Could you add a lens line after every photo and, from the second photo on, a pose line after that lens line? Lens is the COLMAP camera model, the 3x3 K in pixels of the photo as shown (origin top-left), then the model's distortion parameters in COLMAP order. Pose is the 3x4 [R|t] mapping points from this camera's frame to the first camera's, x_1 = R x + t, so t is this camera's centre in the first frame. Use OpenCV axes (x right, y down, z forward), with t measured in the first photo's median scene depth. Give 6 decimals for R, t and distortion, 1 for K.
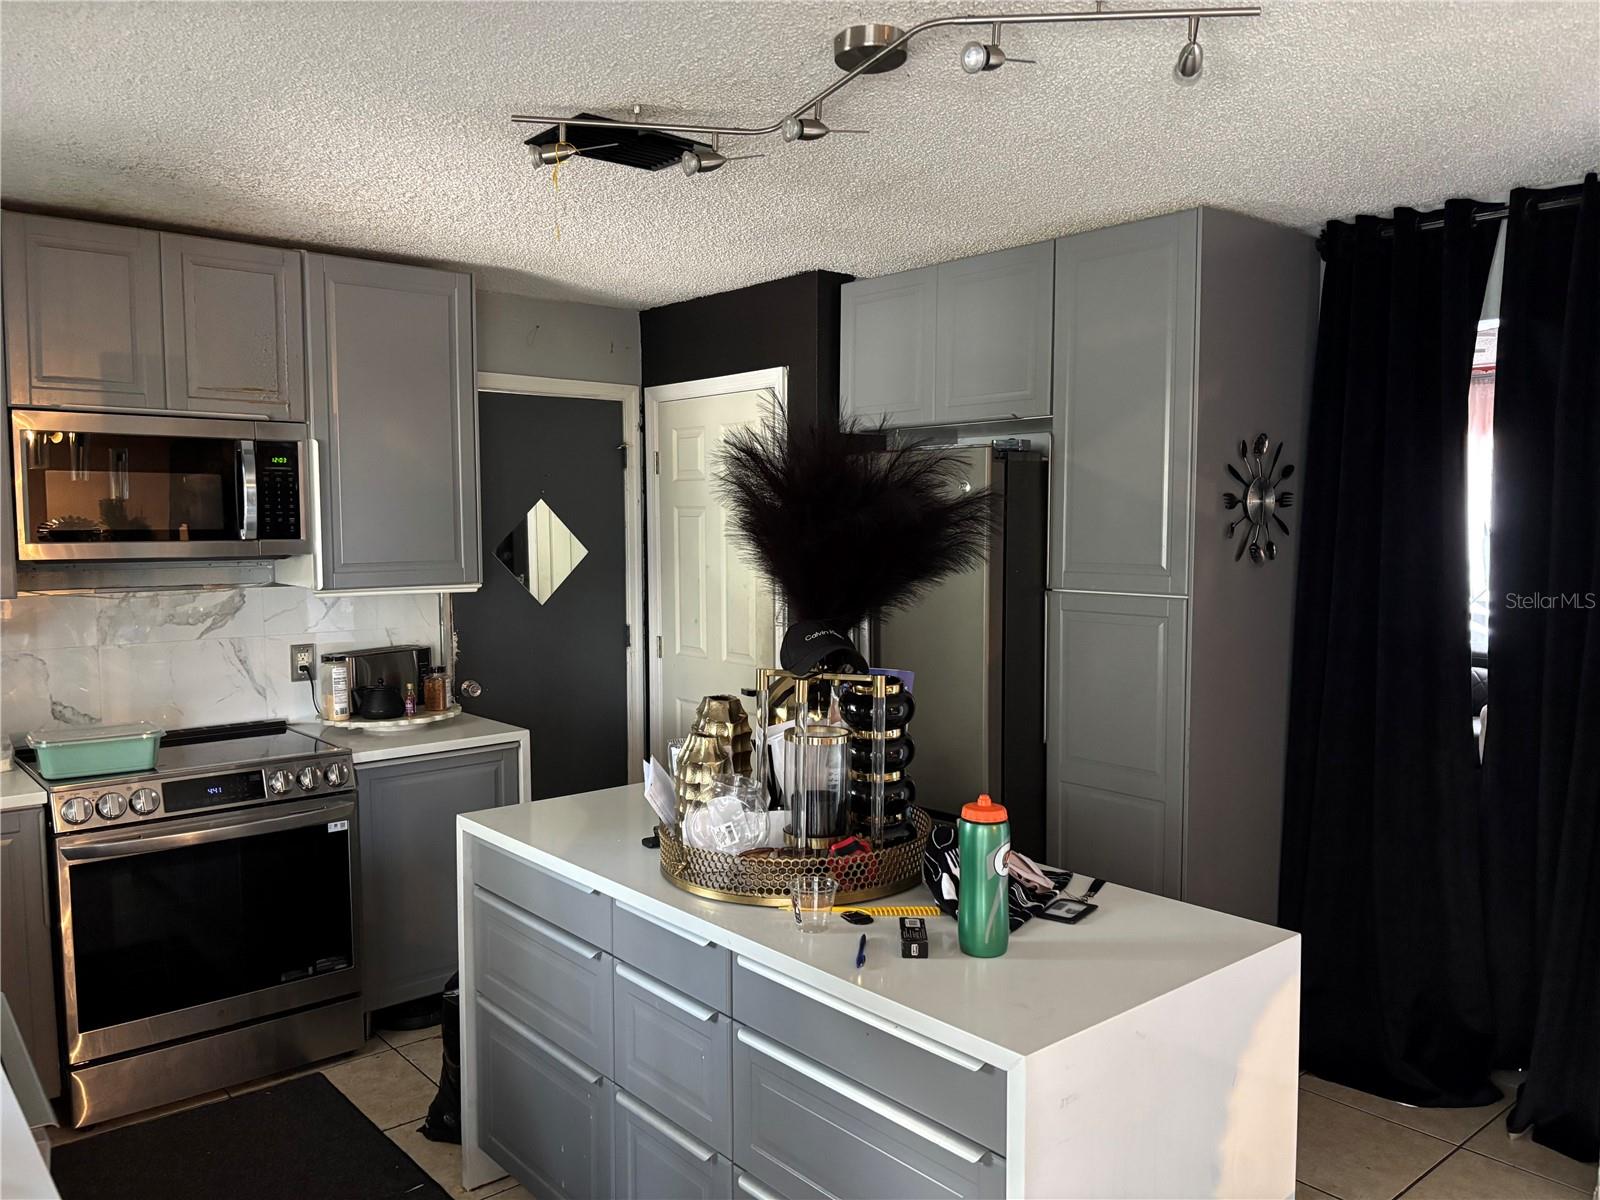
lens RADIAL K [[1208.2, 0, 804.9], [0, 1208.2, 600.3], [0, 0, 1]] dist [0.024373, -0.020803]
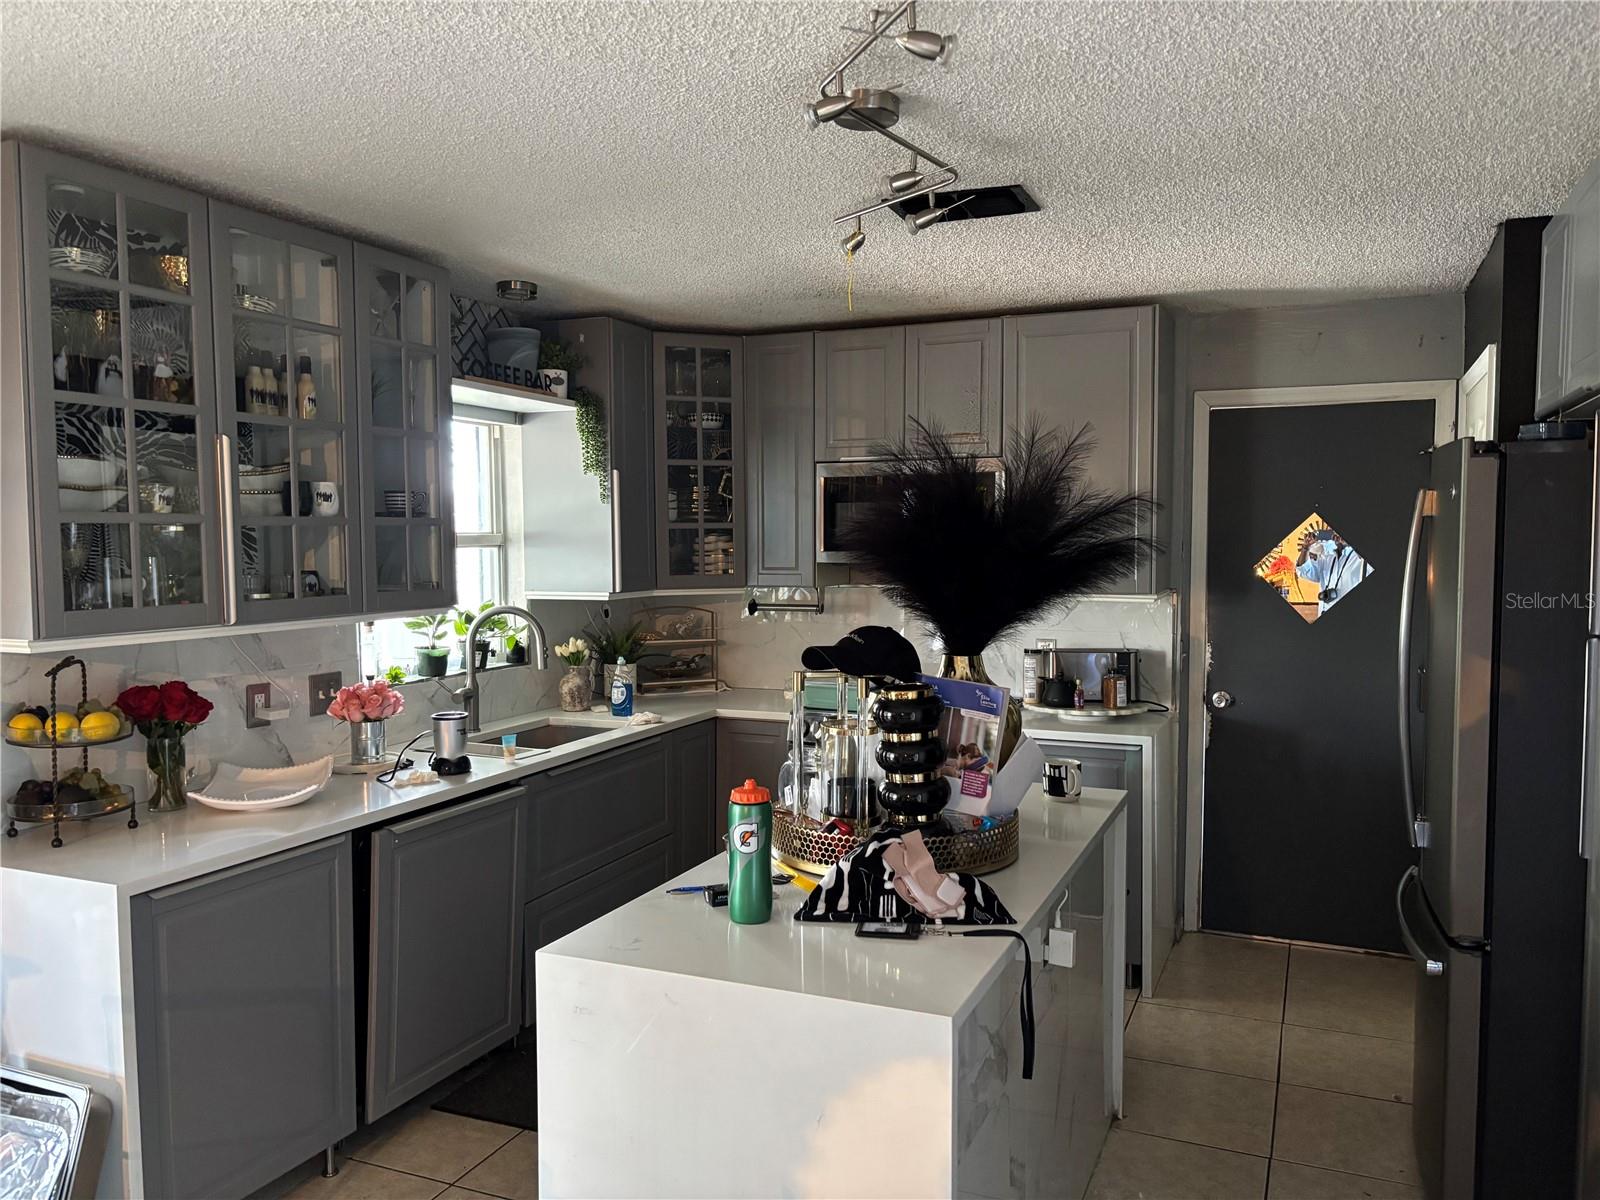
lens RADIAL K [[1208.2, 0, 807.3], [0, 1208.2, 604.4], [0, 0, 1]] dist [0.024373, -0.020803]
pose [[0.443108, 0.051261, -0.895001, 0.581411], [-0.060172, 0.997813, 0.027359, -0.017188], [0.894447, 0.041731, 0.445223, 0.270034]]
